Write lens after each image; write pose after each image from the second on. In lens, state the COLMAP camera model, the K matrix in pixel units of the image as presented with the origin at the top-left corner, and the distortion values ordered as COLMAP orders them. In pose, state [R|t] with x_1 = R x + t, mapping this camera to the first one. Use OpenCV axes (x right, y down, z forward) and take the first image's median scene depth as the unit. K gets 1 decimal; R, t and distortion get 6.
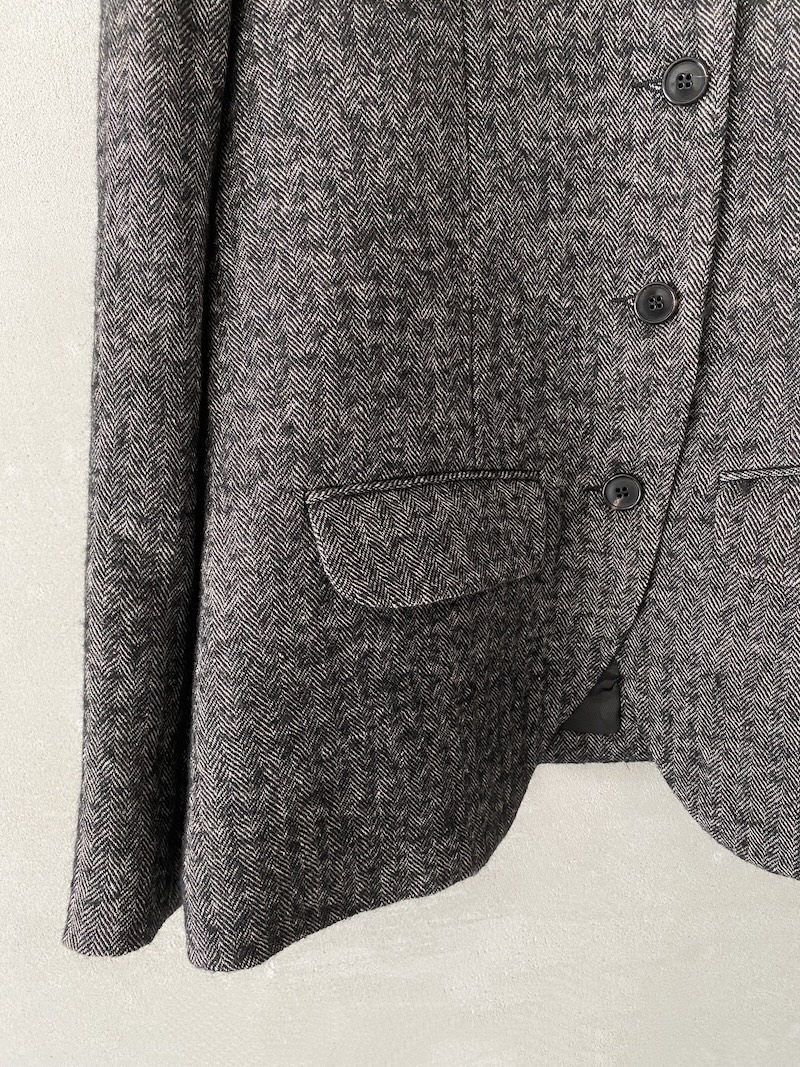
lens RADIAL K [[791.6, 0, 397.6], [0, 791.6, 536.4], [0, 0, 1]] dist [0.055260, -0.079291]
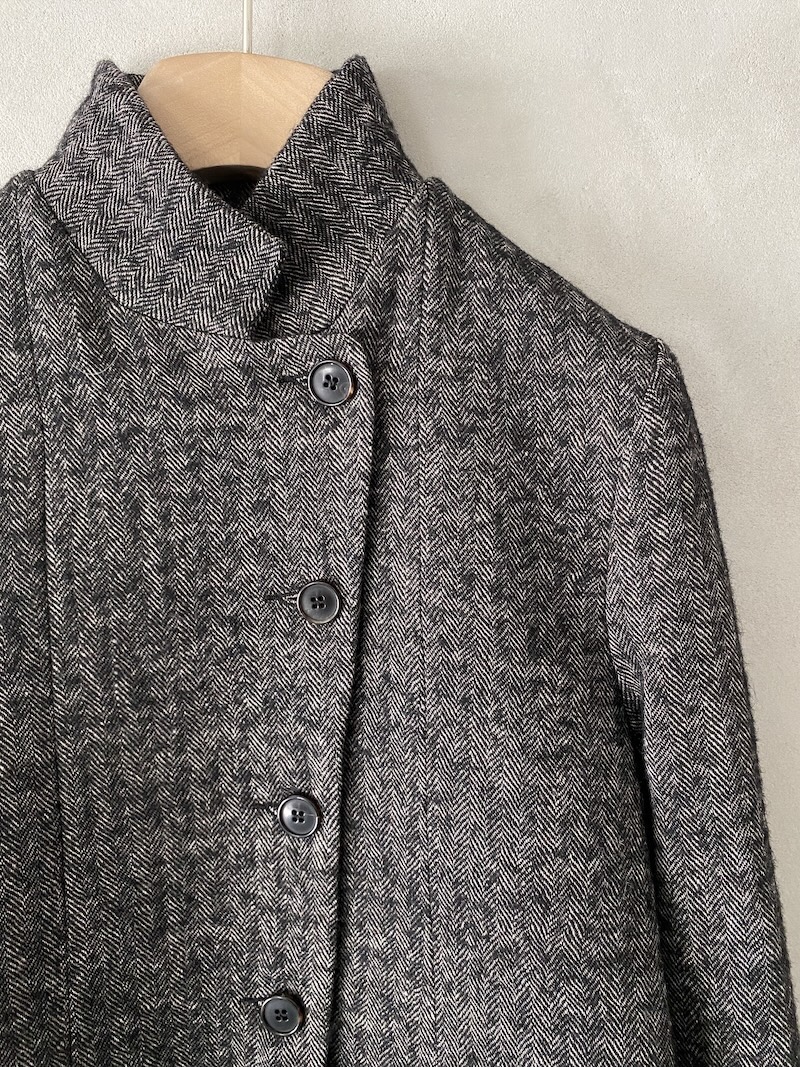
lens RADIAL K [[791.6, 0, 401.8], [0, 791.6, 533.6], [0, 0, 1]] dist [0.055260, -0.079291]
pose [[0.999313, 0.035577, 0.010354, 0.456057], [-0.033958, 0.991158, -0.128271, -0.779540], [-0.014826, 0.127831, 0.991685, -0.030757]]
